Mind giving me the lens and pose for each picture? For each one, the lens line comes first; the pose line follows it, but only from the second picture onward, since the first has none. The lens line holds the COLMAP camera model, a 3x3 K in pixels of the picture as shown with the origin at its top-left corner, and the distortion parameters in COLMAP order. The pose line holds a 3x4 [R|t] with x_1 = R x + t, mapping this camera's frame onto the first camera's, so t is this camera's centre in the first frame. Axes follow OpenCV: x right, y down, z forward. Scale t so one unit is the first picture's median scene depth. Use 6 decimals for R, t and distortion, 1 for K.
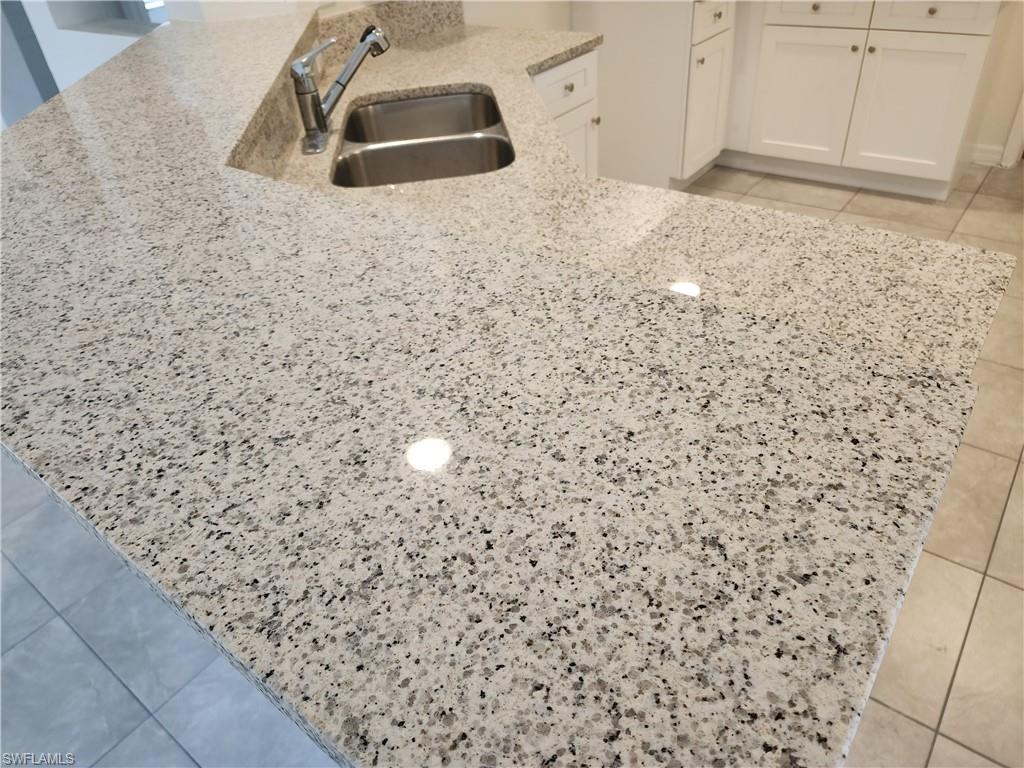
lens RADIAL K [[682.0, 0, 514.7], [0, 682.0, 385.0], [0, 0, 1]] dist [0.033703, -0.018577]
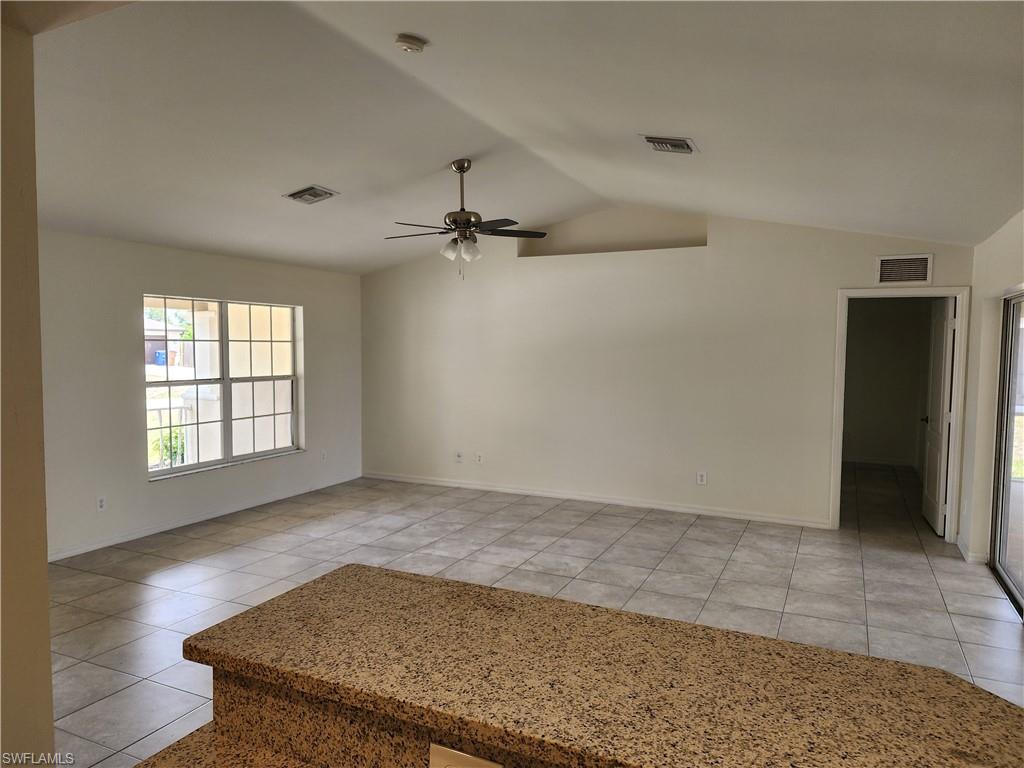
lens RADIAL K [[682.0, 0, 515.9], [0, 682.0, 379.9], [0, 0, 1]] dist [0.033703, -0.018577]
pose [[-0.974844, 0.080688, -0.207772, -0.017182], [-0.076236, 0.755247, 0.650992, -1.798923], [0.209446, 0.650455, -0.730096, 1.861228]]
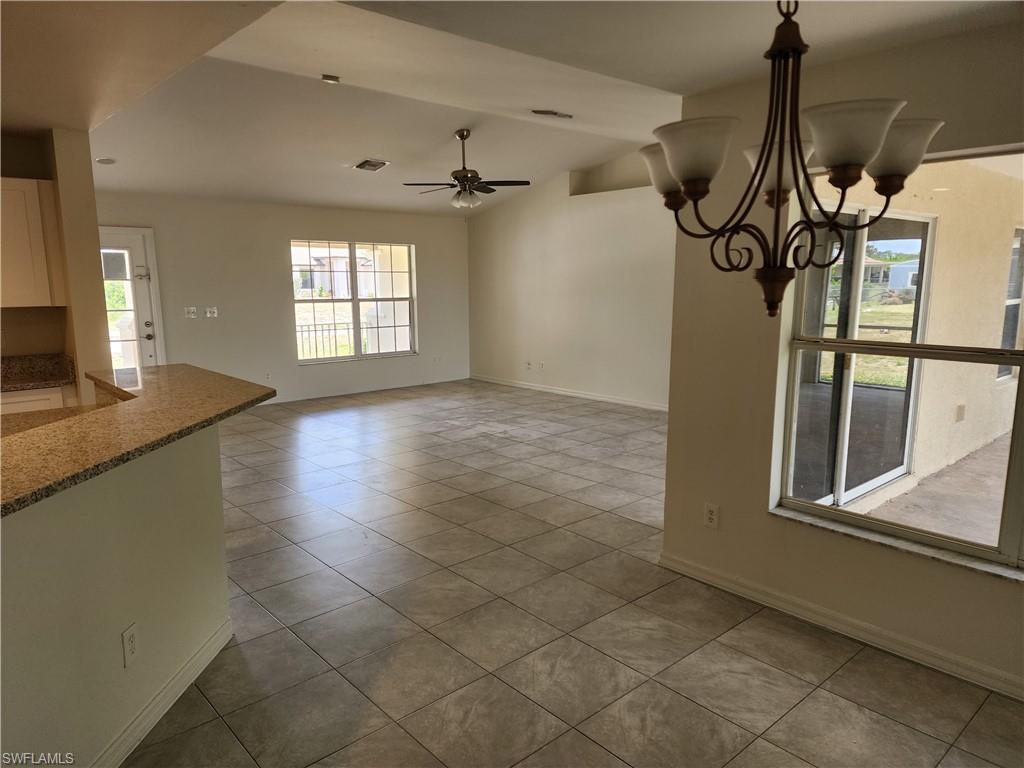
lens RADIAL K [[682.0, 0, 506.6], [0, 682.0, 393.1], [0, 0, 1]] dist [0.033703, -0.018577]
pose [[-0.978293, 0.048222, 0.201540, -1.201967], [0.180381, 0.676910, 0.713621, -2.223045], [-0.102013, 0.734484, -0.670915, 2.602279]]
